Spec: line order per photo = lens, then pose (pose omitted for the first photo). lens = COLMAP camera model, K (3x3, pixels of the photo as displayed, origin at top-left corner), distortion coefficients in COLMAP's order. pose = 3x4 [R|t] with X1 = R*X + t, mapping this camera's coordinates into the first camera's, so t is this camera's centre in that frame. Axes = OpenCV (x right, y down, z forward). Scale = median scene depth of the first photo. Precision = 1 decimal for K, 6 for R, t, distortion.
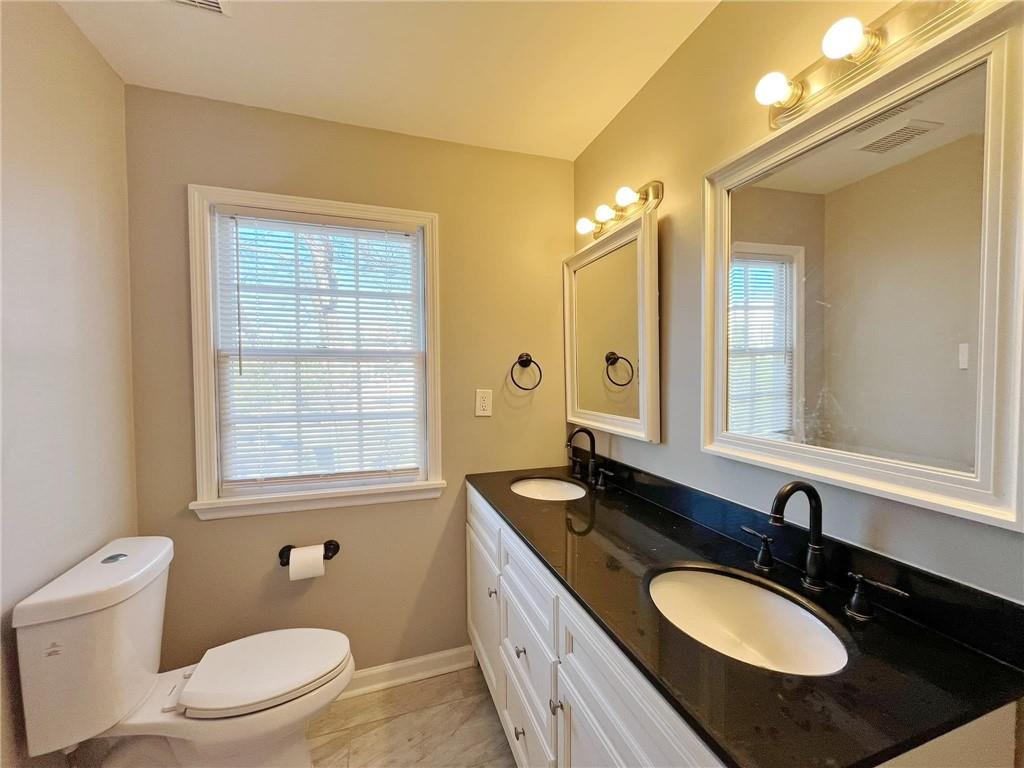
lens RADIAL K [[423.7, 0, 504.5], [0, 423.7, 385.0], [0, 0, 1]] dist [-0.006621, -0.000347]
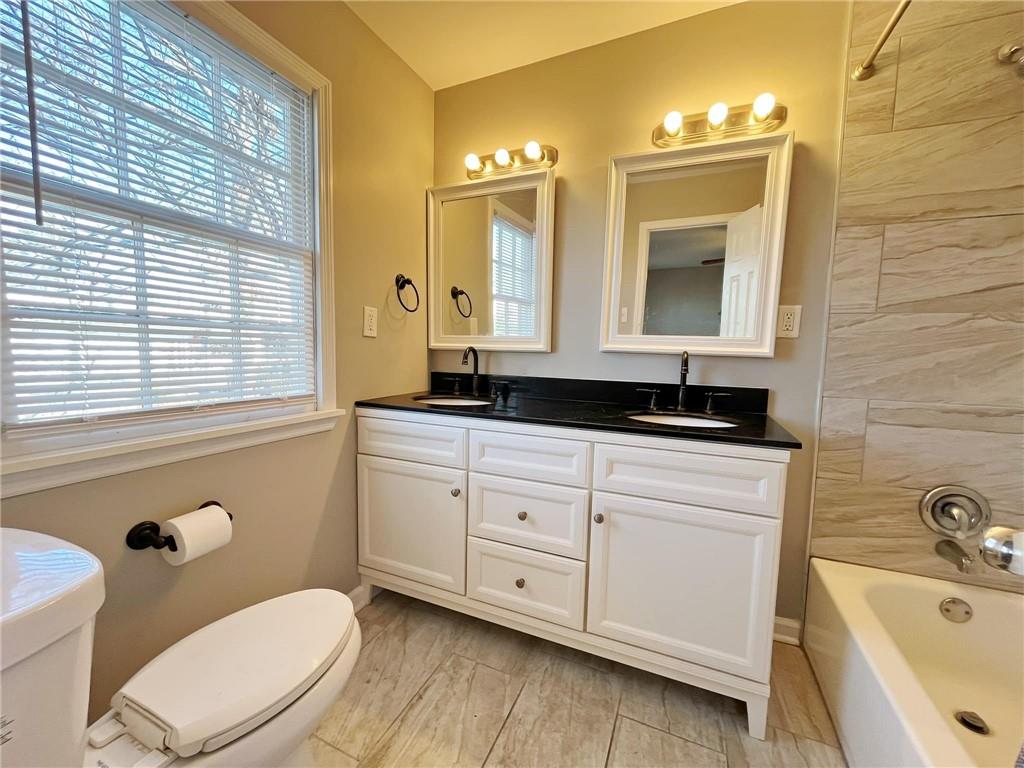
lens RADIAL K [[412.7, 0, 508.8], [0, 412.7, 386.2], [0, 0, 1]] dist [-0.003169, -0.000138]
pose [[0.659642, -0.046407, 0.750146, -0.544918], [-0.006521, 0.997701, 0.067456, 0.122485], [-0.751552, -0.049388, 0.657822, 0.188324]]
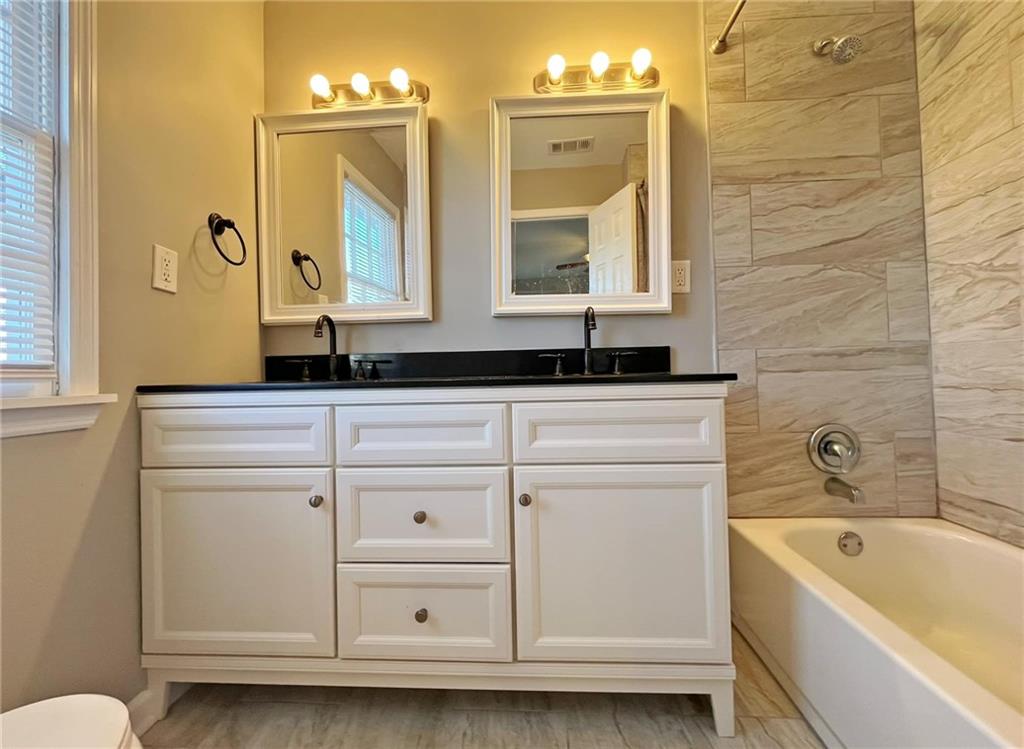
lens RADIAL K [[439.8, 0, 513.5], [0, 439.8, 367.7], [0, 0, 1]] dist [-0.002027, -0.000844]
pose [[0.361510, 0.012954, 0.932278, -0.474576], [0.044236, 0.998539, -0.031028, 0.235089], [-0.931318, 0.052457, 0.360409, 0.317864]]
